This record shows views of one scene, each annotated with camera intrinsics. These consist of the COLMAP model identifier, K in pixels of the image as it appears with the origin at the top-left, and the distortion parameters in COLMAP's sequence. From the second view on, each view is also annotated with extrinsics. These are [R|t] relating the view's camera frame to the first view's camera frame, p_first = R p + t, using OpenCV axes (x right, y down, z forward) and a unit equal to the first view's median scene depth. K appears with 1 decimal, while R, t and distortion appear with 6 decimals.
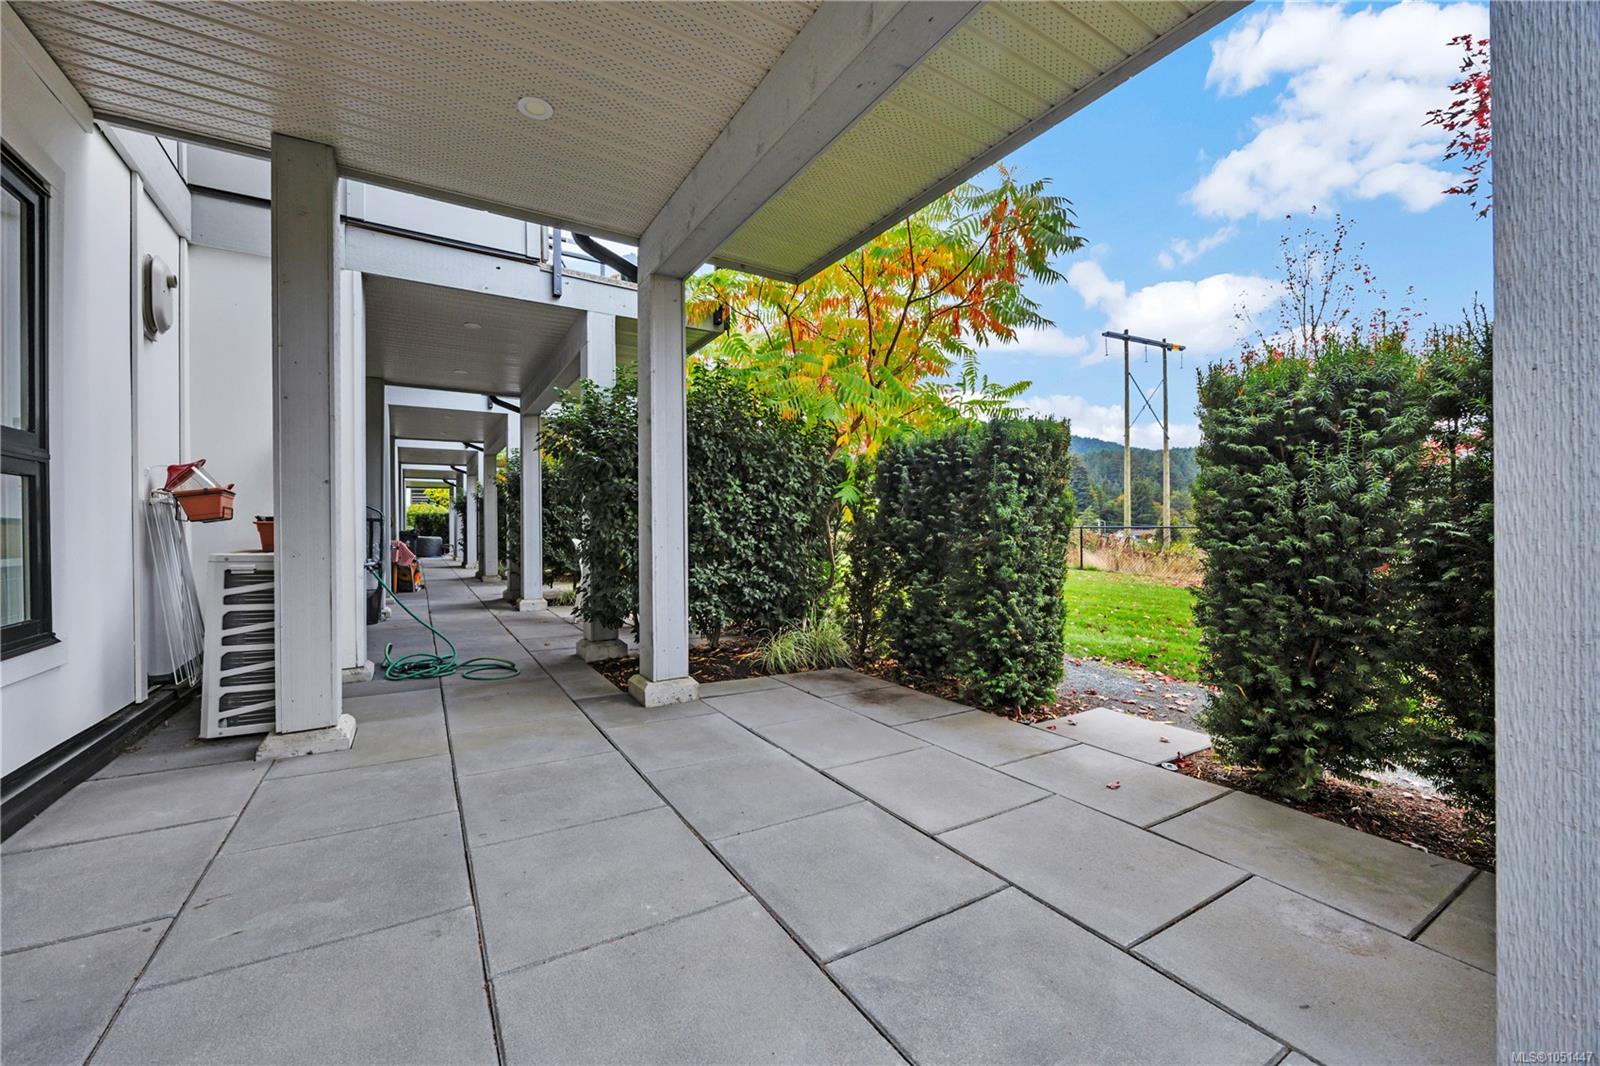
lens RADIAL K [[632.3, 0, 799.6], [0, 632.3, 530.6], [0, 0, 1]] dist [0.002239, 0.000145]
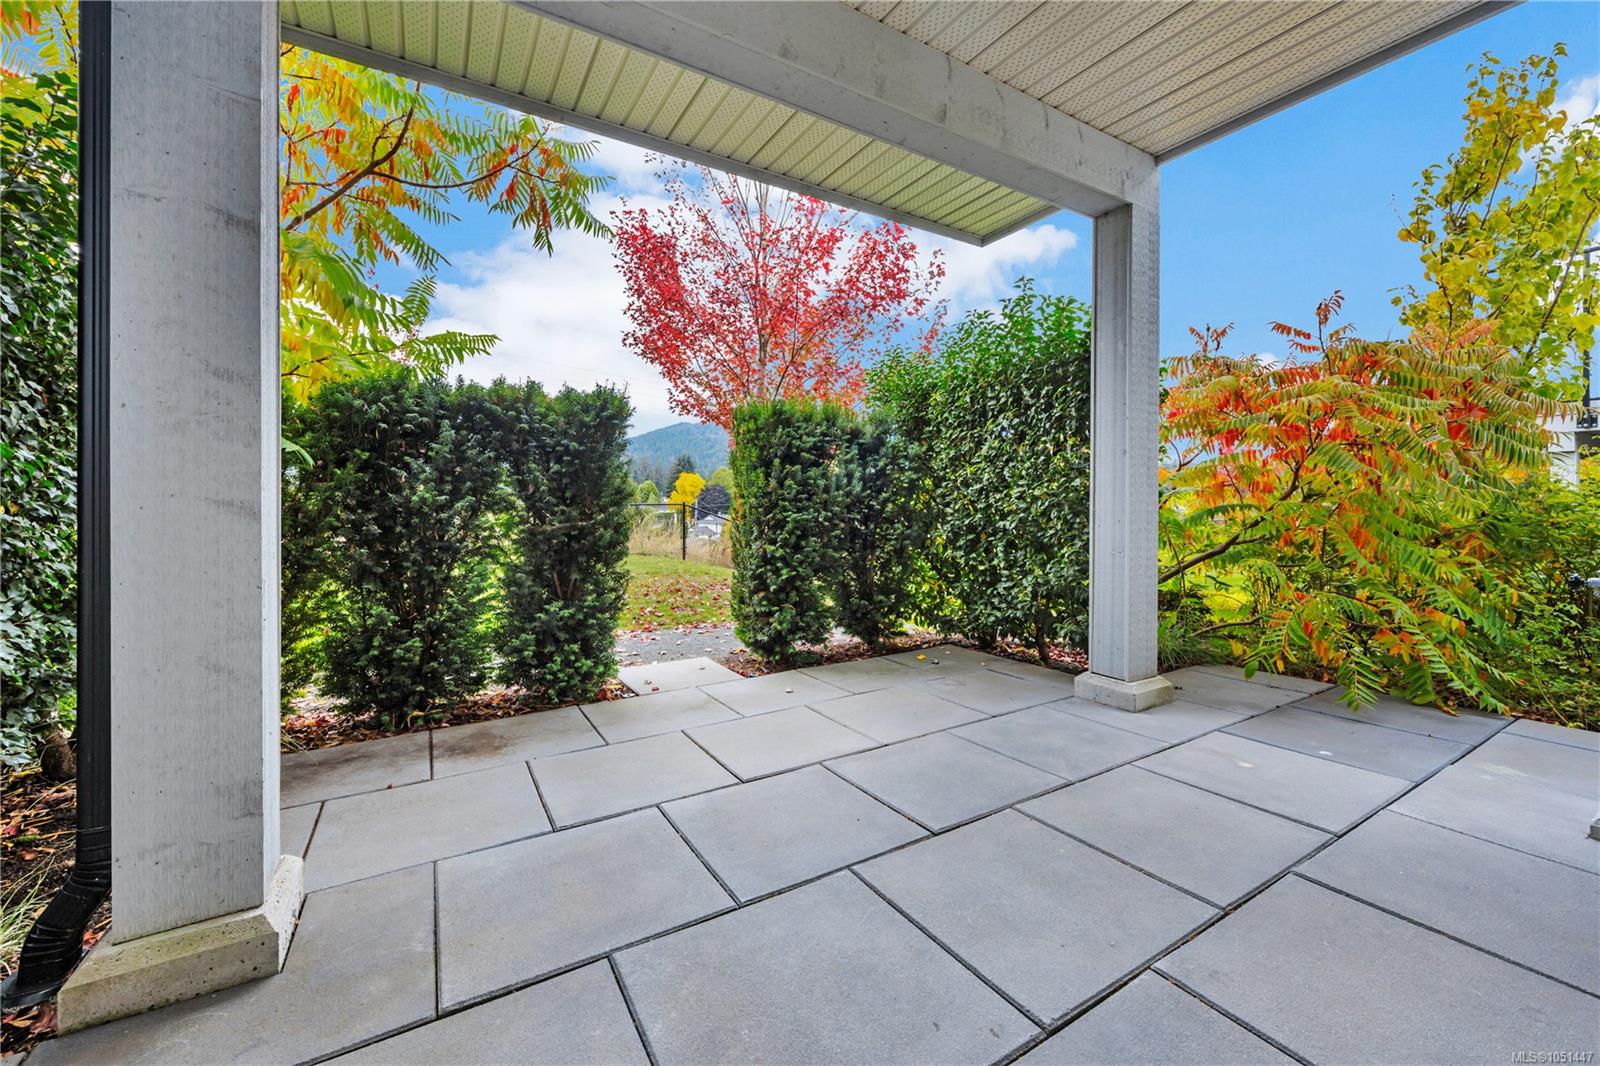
lens RADIAL K [[632.3, 0, 800.0], [0, 632.3, 517.0], [0, 0, 1]] dist [0.002239, 0.000145]
pose [[0.002692, -0.016455, 0.999861, -0.741978], [0.007253, 0.999839, 0.016435, -0.000178], [-0.999970, 0.007208, 0.002811, 0.812232]]
